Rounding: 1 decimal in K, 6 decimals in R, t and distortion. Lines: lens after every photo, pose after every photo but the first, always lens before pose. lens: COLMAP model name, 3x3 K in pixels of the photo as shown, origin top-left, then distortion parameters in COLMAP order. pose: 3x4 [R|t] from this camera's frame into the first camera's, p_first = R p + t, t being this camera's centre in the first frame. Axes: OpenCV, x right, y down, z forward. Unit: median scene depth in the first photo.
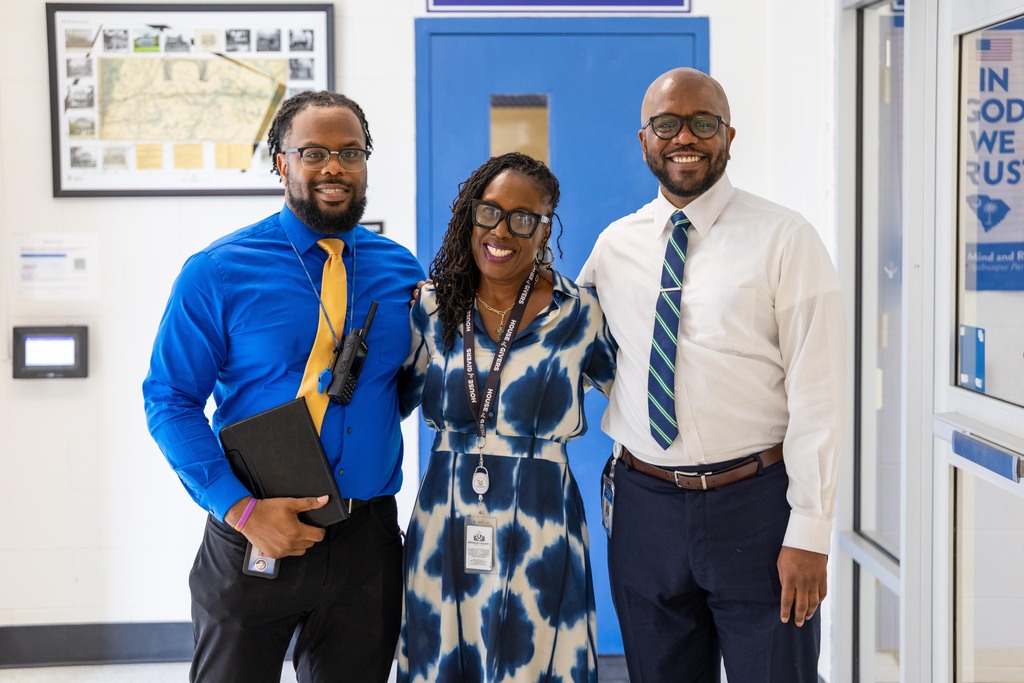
lens RADIAL K [[1928.5, 0, 512.1], [0, 1928.5, 342.4], [0, 0, 1]] dist [0.094388, 0.000000]
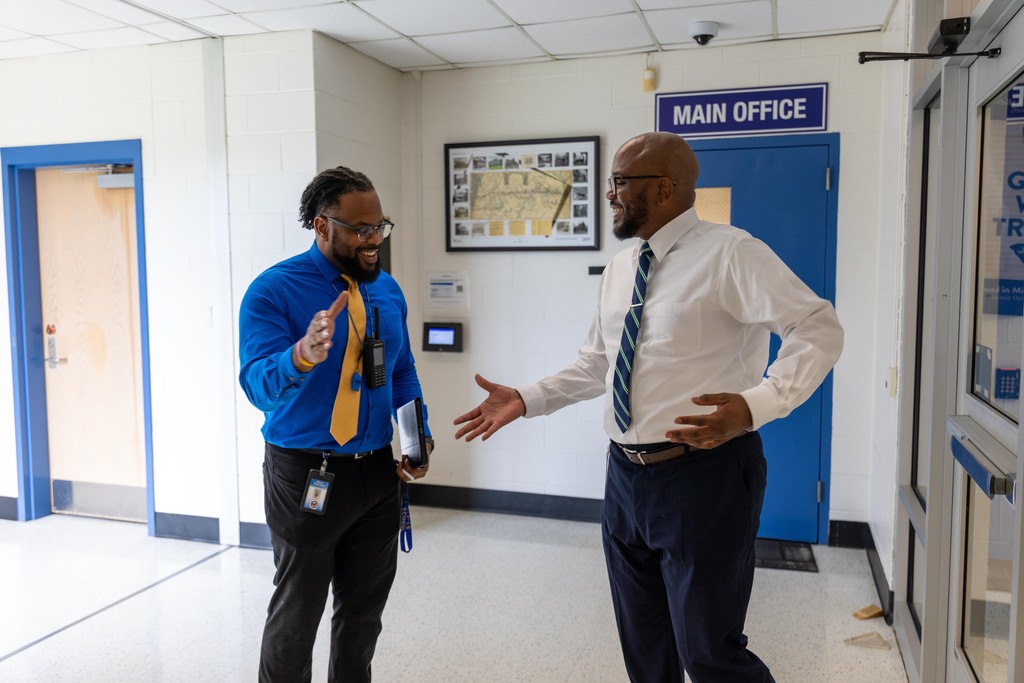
lens RADIAL K [[854.2, 0, 511.8], [0, 854.2, 340.2], [0, 0, 1]] dist [0.031905, -0.002953]
pose [[0.935092, 0.038474, -0.352311, 0.104984], [-0.035390, 0.999258, 0.015195, -0.006553], [0.352634, -0.001741, 0.935760, 0.276757]]
